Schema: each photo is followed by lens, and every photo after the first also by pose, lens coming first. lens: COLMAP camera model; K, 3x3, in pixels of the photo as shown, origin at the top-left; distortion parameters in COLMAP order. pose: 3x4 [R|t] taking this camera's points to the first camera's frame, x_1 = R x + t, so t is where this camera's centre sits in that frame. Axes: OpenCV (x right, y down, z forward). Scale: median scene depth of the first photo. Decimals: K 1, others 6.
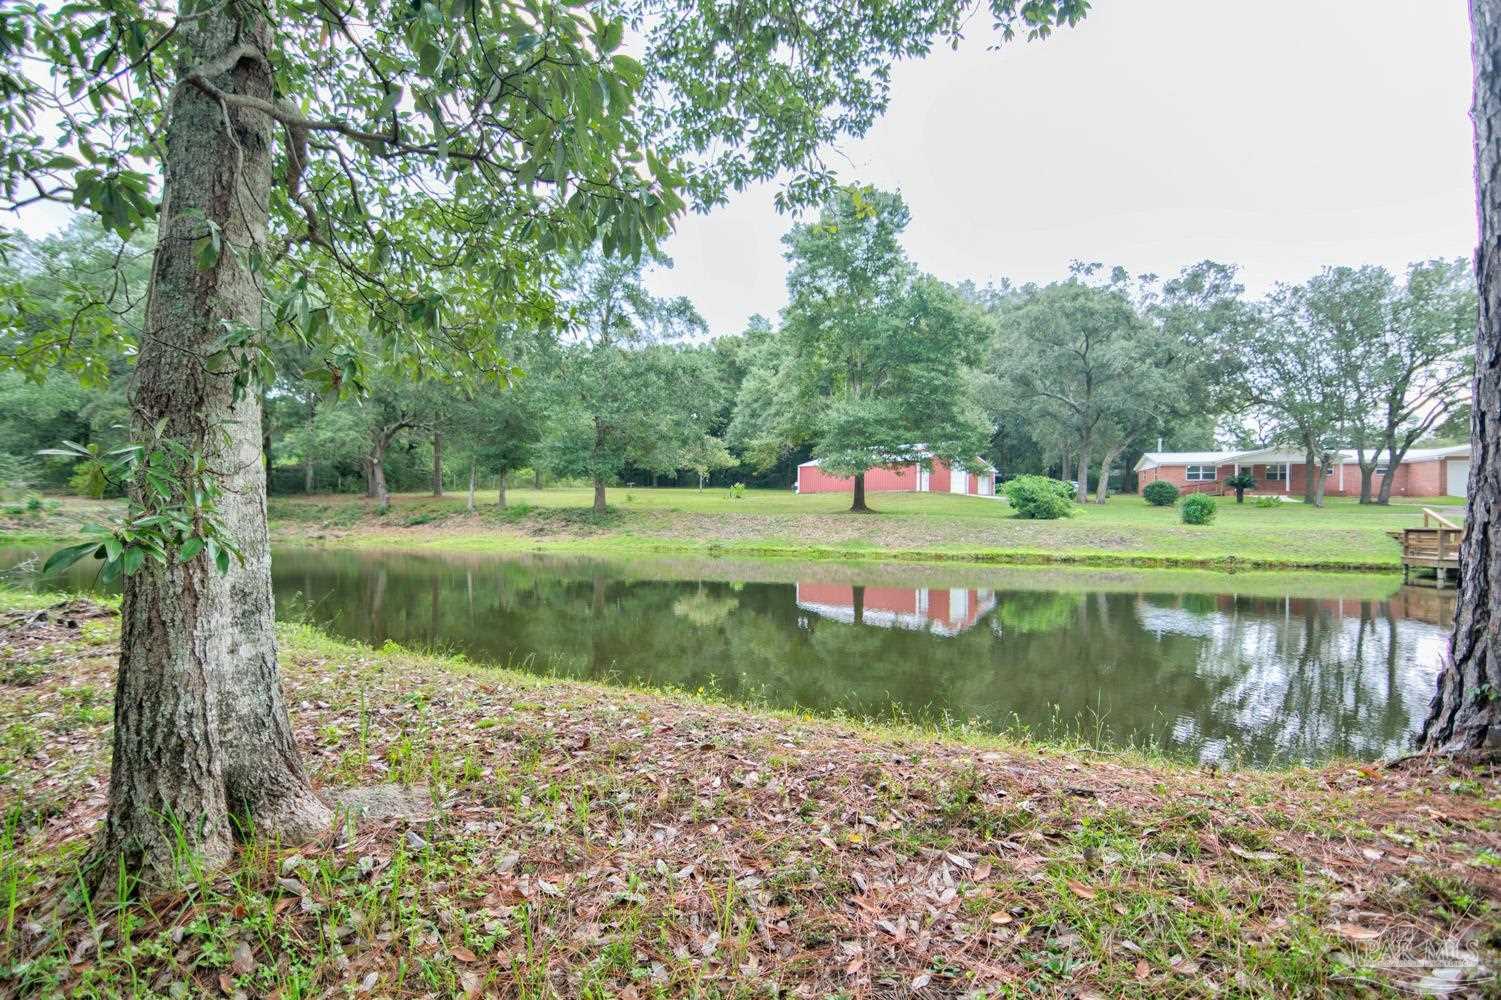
lens RADIAL K [[727.8, 0, 750.3], [0, 727.8, 499.9], [0, 0, 1]] dist [0.010397, -0.007714]
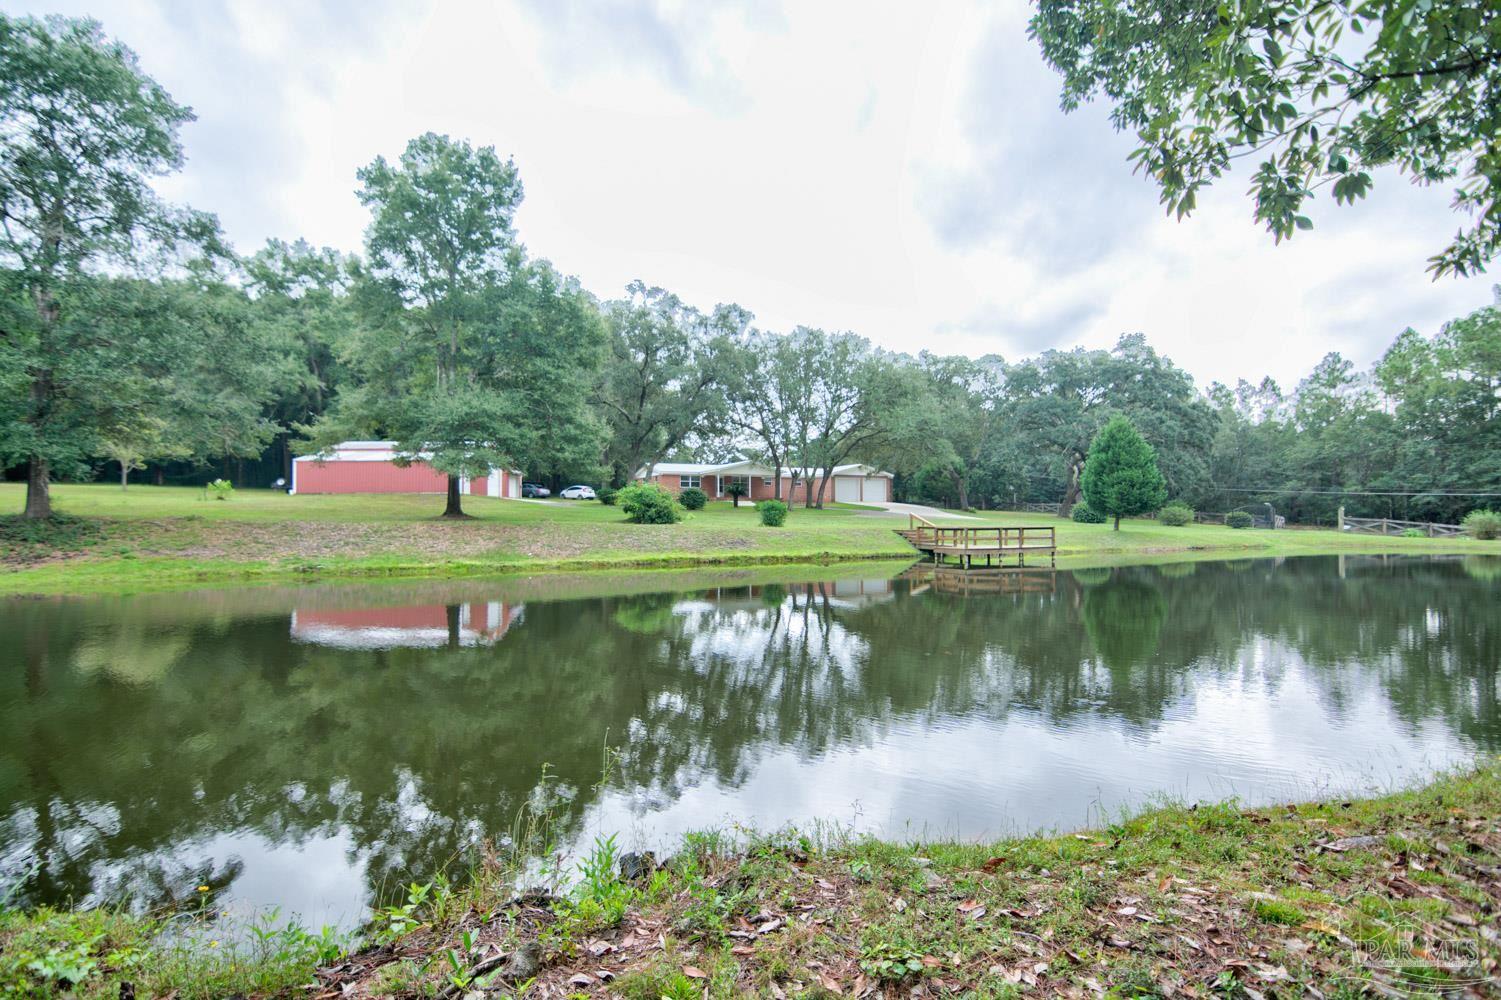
lens RADIAL K [[727.8, 0, 747.3], [0, 727.8, 504.1], [0, 0, 1]] dist [0.010397, -0.007714]
pose [[0.726970, 0.003847, 0.686658, -0.192389], [-0.006152, 0.999981, 0.000912, -0.002936], [-0.686642, -0.004887, 0.726980, 0.131459]]
